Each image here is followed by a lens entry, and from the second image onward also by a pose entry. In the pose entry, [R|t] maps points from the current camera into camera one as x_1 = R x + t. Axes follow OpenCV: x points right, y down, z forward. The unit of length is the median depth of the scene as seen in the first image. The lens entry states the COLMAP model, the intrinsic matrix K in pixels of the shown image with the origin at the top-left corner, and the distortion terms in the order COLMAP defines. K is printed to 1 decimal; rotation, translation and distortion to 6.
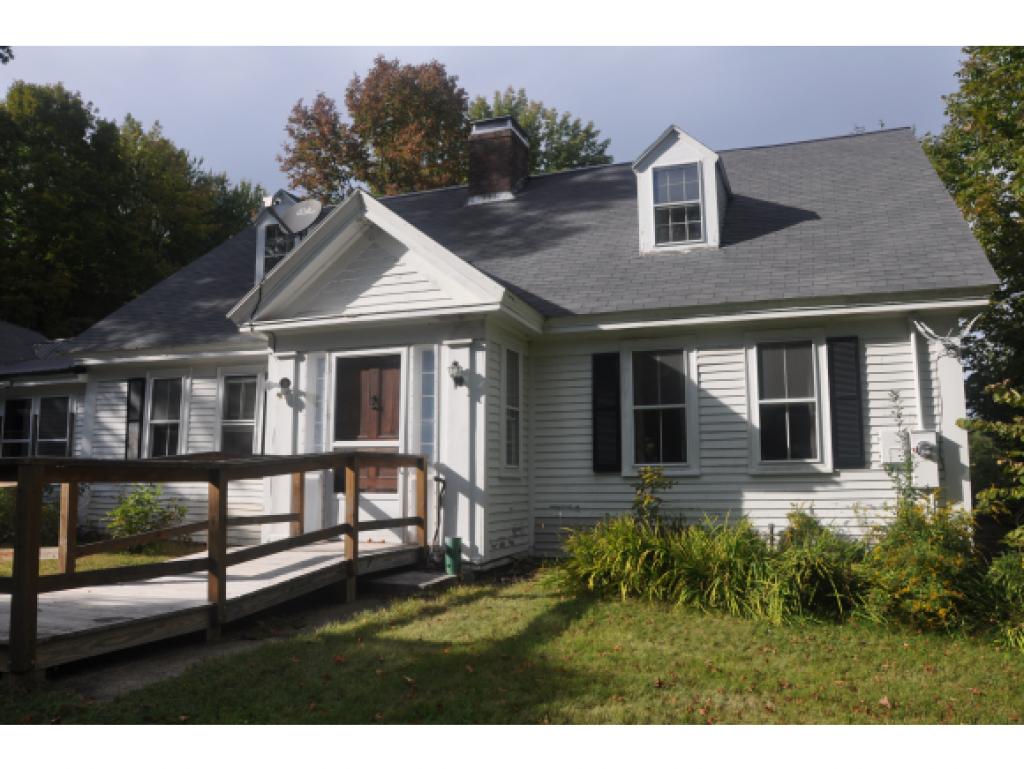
lens RADIAL K [[799.9, 0, 512.0], [0, 799.9, 384.5], [0, 0, 1]] dist [-0.164208, 0.123027]
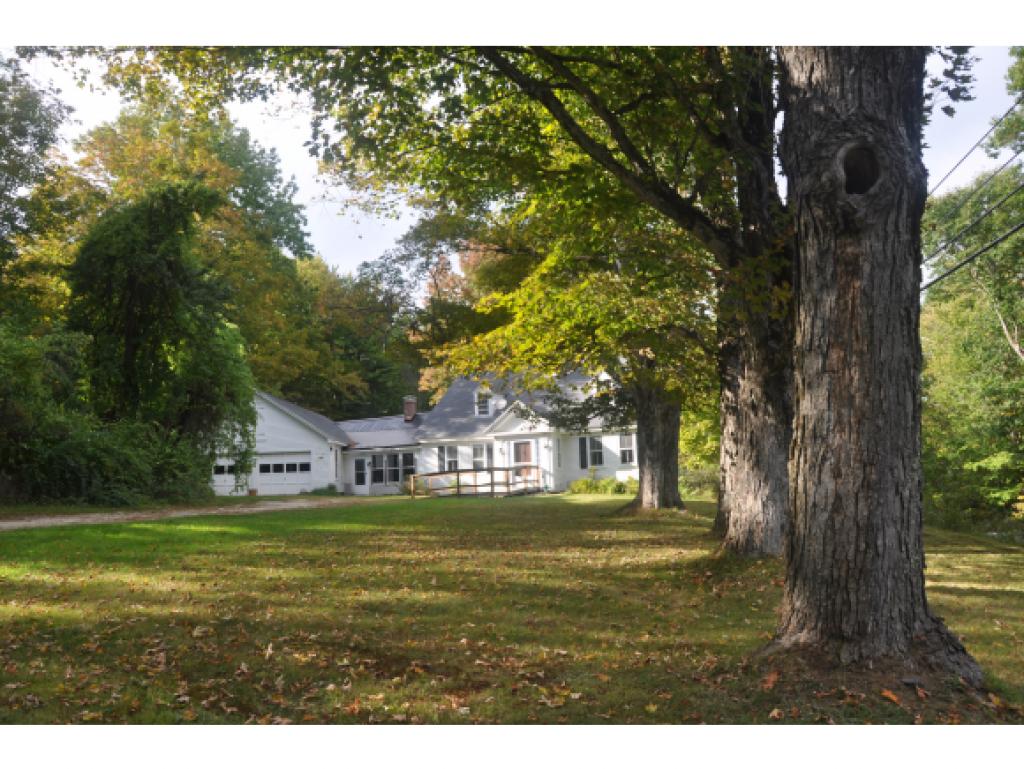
lens RADIAL K [[777.0, 0, 541.9], [0, 777.0, 385.4], [0, 0, 1]] dist [-0.145601, 0.001707]
pose [[0.998499, -0.045187, -0.030951, 0.052813], [0.044549, 0.998787, -0.020981, -0.233463], [0.031862, 0.019571, 0.999301, -2.921910]]
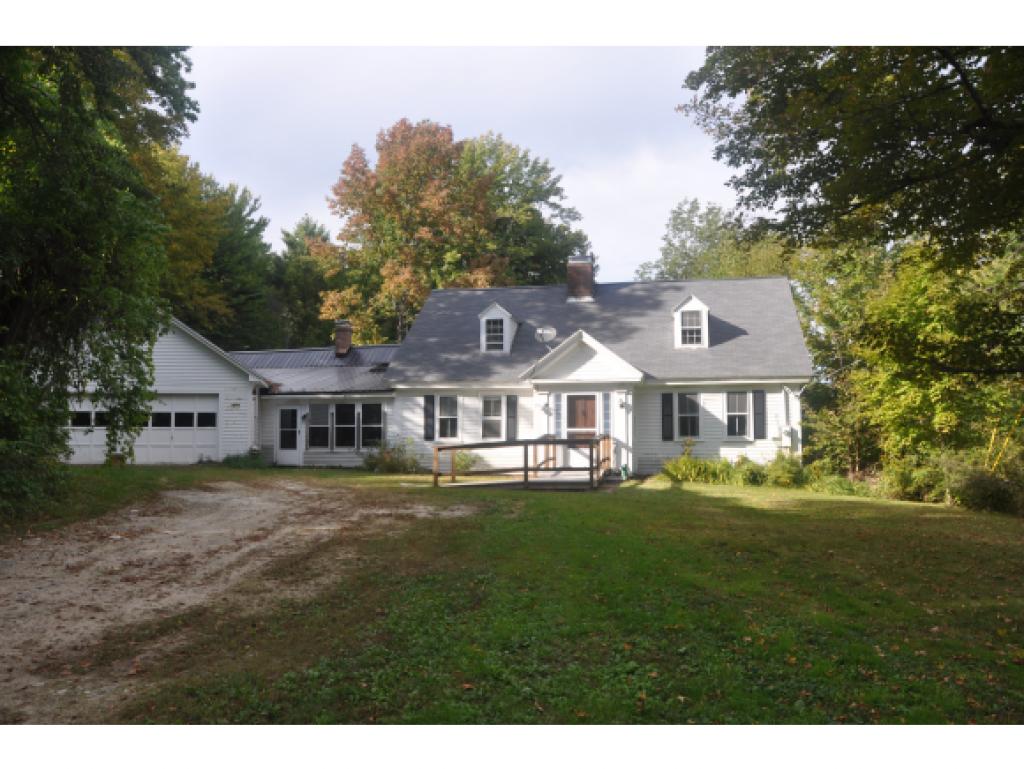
lens RADIAL K [[799.9, 0, 512.0], [0, 799.9, 384.5], [0, 0, 1]] dist [-0.164208, 0.123027]
pose [[0.990353, 0.009137, 0.138266, -0.753646], [-0.014837, 0.999079, 0.040250, -0.169379], [-0.137771, -0.041913, 0.989577, -1.494322]]
